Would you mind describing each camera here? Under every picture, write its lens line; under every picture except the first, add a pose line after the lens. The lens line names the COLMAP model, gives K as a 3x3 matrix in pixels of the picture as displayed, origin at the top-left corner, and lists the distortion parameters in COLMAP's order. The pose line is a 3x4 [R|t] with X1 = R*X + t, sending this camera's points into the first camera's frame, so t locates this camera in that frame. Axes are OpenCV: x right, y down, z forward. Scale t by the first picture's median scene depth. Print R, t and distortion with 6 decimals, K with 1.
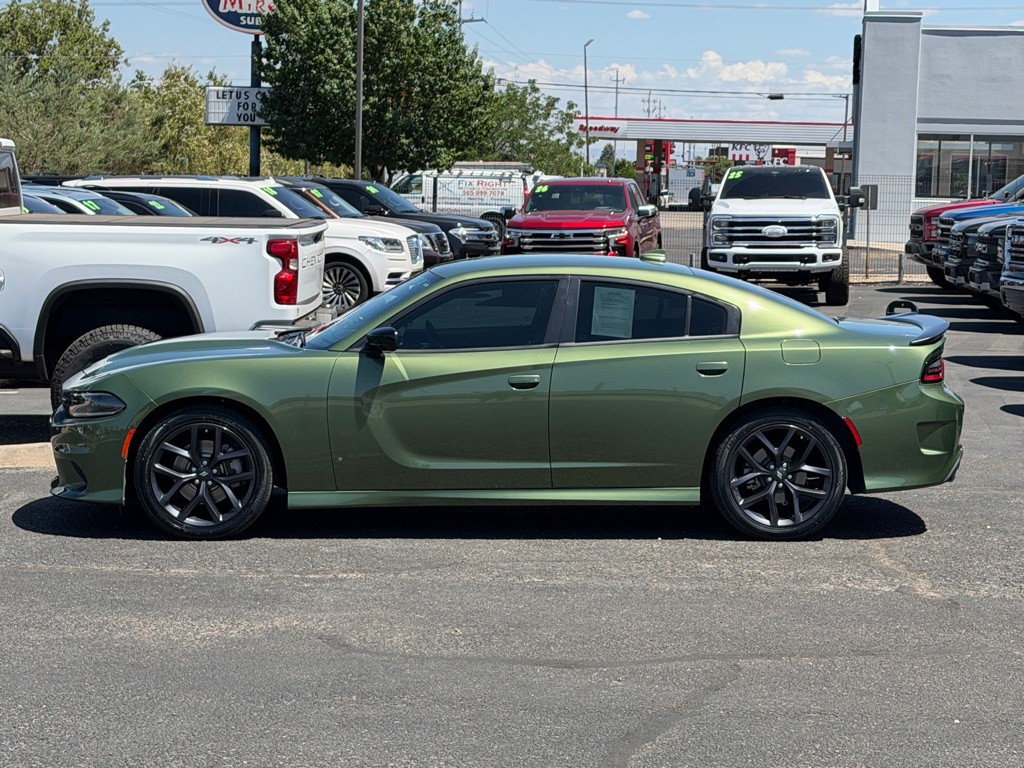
lens RADIAL K [[2282.8, 0, 503.7], [0, 2282.8, 393.7], [0, 0, 1]] dist [0.154825, 0.000000]
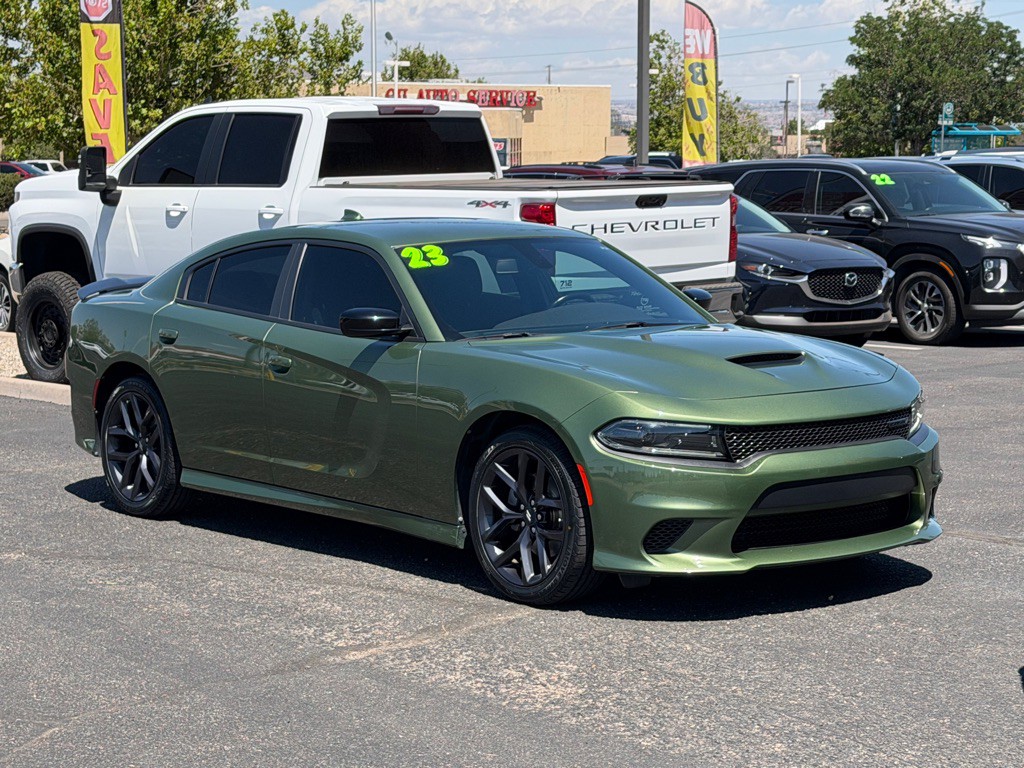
lens RADIAL K [[2282.8, 0, 510.7], [0, 2282.8, 394.4], [0, 0, 1]] dist [0.154825, 0.000000]
pose [[0.704311, 0.057809, -0.707534, 0.674940], [-0.051368, 0.998216, 0.030425, -0.023187], [0.708031, 0.014916, 0.706024, 0.440496]]
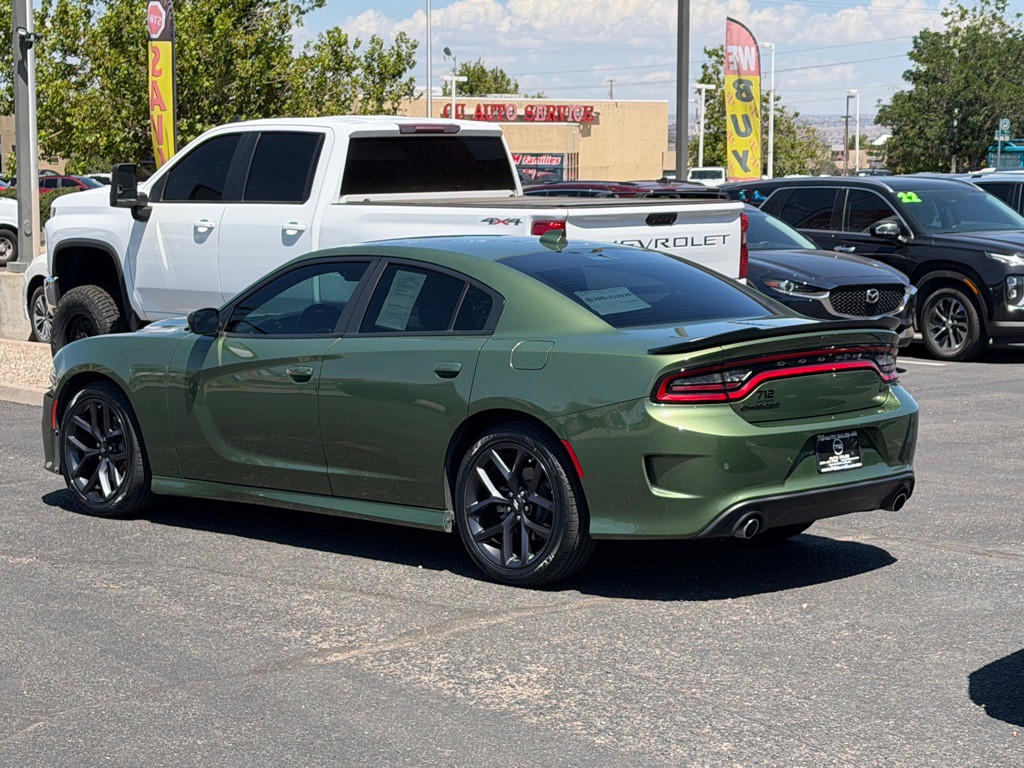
lens RADIAL K [[2282.8, 0, 511.6], [0, 2282.8, 382.3], [0, 0, 1]] dist [0.154825, 0.000000]
pose [[0.684419, 0.053564, -0.727118, 0.713082], [-0.056079, 0.998211, 0.020748, -0.025182], [0.726929, 0.026576, 0.686199, 0.440228]]
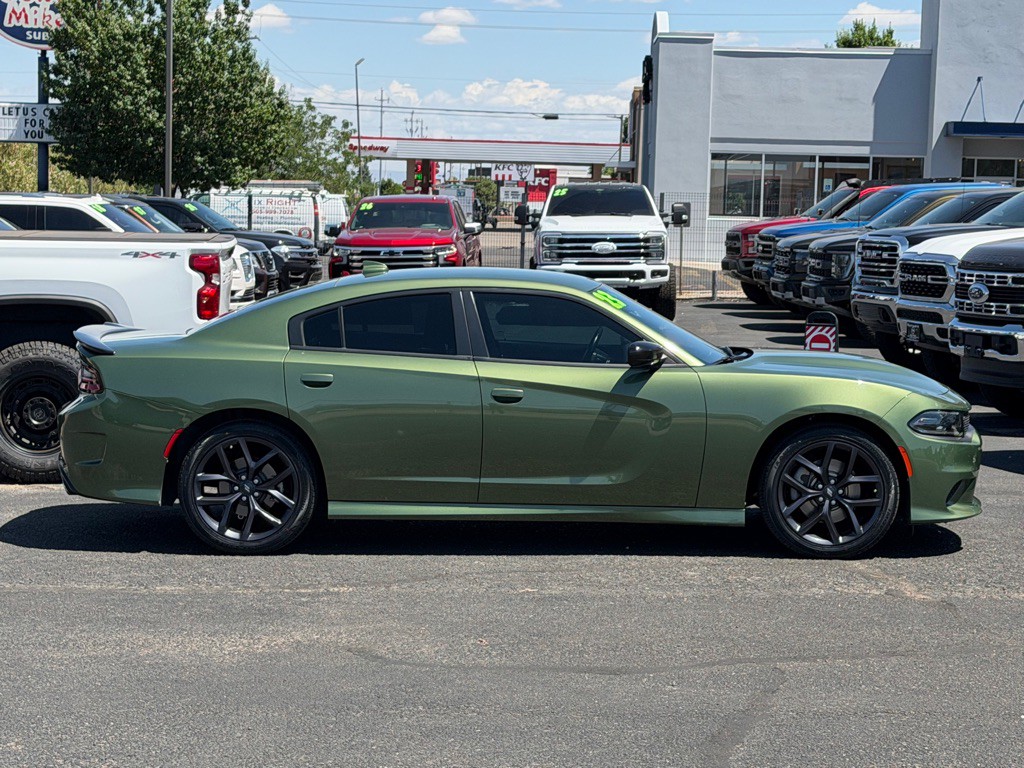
lens RADIAL K [[2282.8, 0, 500.9], [0, 2282.8, 416.2], [0, 0, 1]] dist [0.154825, 0.000000]
pose [[0.994857, -0.011061, 0.100688, -0.089111], [0.010937, 0.999939, 0.001779, 0.002971], [-0.100701, -0.000669, 0.994916, 0.003404]]
